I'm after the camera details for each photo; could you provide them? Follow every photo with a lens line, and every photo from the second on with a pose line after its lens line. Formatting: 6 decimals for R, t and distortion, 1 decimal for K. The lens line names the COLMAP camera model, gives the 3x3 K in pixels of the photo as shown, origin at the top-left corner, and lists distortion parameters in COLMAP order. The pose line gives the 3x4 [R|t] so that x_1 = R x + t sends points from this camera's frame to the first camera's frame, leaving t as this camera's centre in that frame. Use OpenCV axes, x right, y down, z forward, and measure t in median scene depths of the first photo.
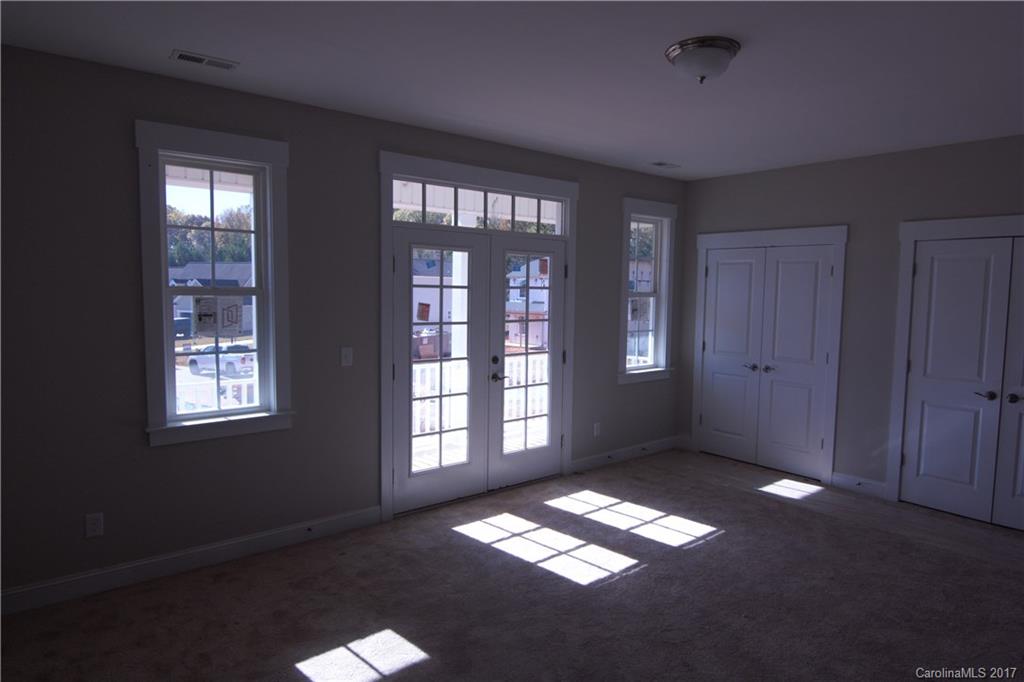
lens RADIAL K [[625.6, 0, 510.6], [0, 625.6, 341.7], [0, 0, 1]] dist [-0.001083, -0.014796]
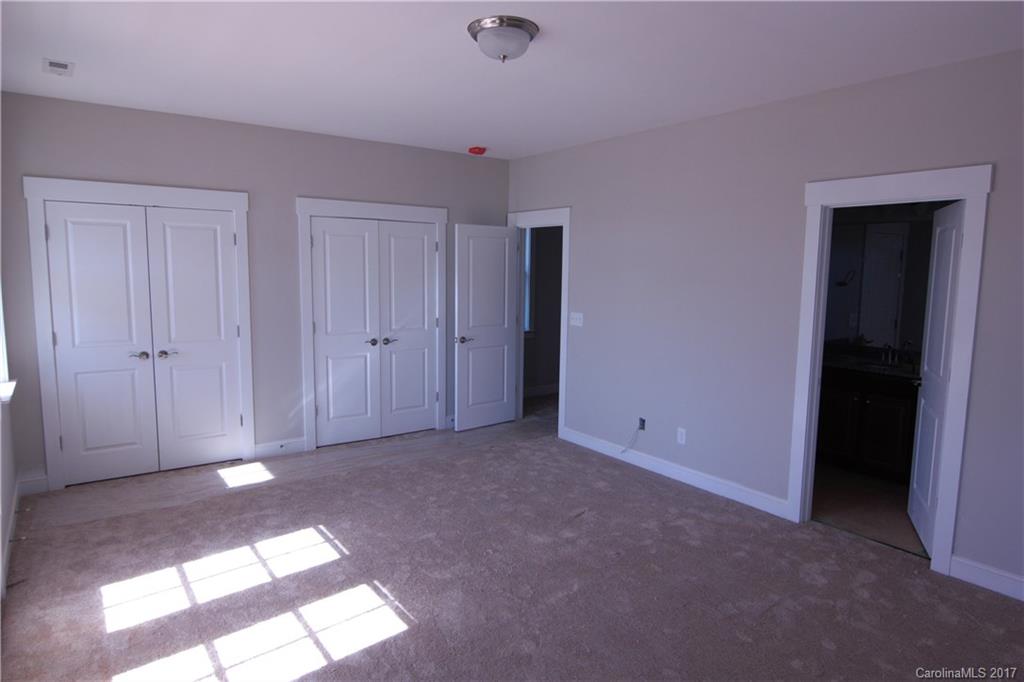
lens RADIAL K [[625.6, 0, 513.4], [0, 625.6, 343.6], [0, 0, 1]] dist [-0.001083, -0.014796]
pose [[0.055553, -0.136431, 0.989091, -0.465126], [0.072173, 0.988578, 0.132307, -0.057252], [-0.995844, 0.064036, 0.064765, 0.577791]]
